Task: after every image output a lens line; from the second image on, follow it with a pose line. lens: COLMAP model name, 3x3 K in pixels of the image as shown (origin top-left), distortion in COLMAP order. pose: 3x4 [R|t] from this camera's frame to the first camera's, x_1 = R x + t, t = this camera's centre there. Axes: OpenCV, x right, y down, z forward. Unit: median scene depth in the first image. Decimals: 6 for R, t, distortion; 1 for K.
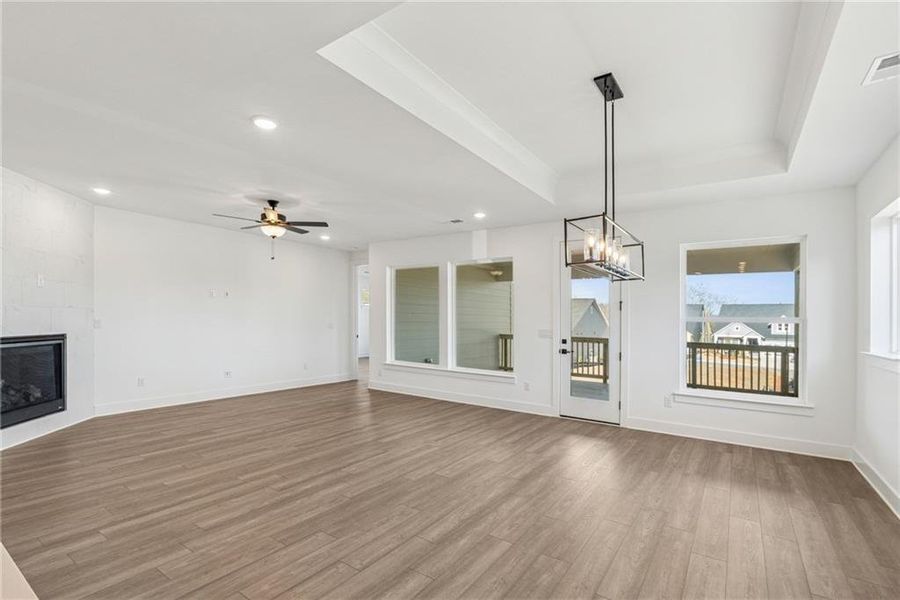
lens RADIAL K [[404.6, 0, 452.5], [0, 404.6, 299.3], [0, 0, 1]] dist [-0.009499, -0.000337]
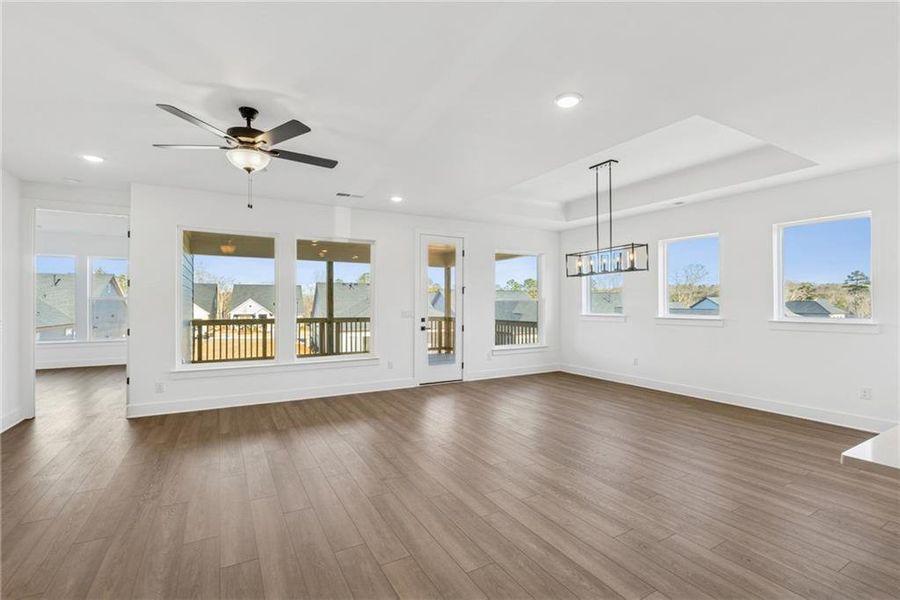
lens RADIAL K [[404.6, 0, 452.5], [0, 404.6, 299.3], [0, 0, 1]] dist [-0.009499, -0.000337]
pose [[0.430962, -0.007562, 0.902338, -0.811056], [-0.041474, 0.998742, 0.028178, 0.011733], [-0.901416, -0.049567, 0.430107, 0.490154]]
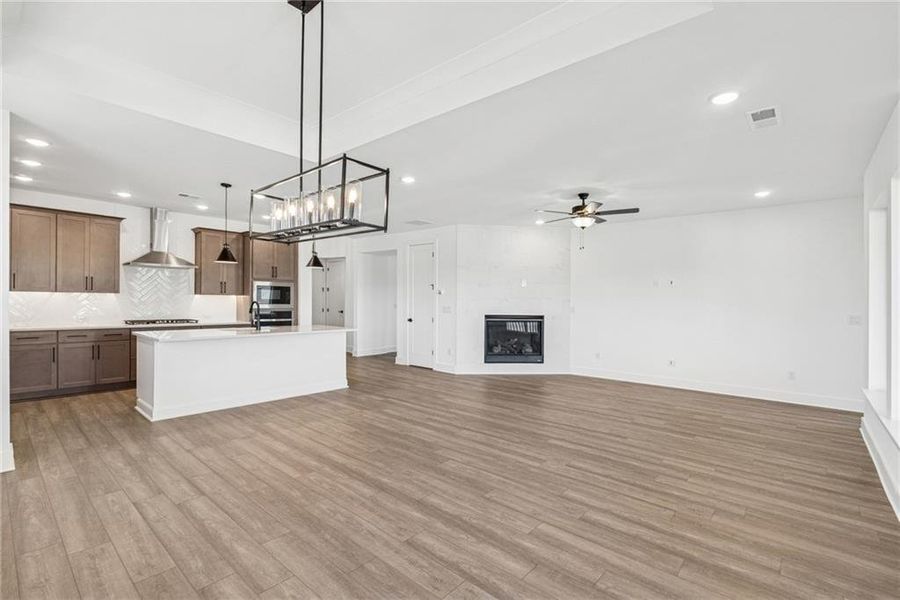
lens RADIAL K [[404.6, 0, 452.5], [0, 404.6, 299.3], [0, 0, 1]] dist [-0.009499, -0.000337]
pose [[-0.097086, -0.023224, -0.995005, 0.635375], [0.036187, 0.998984, -0.026848, 0.050794], [0.994618, -0.038613, -0.096147, 0.765328]]
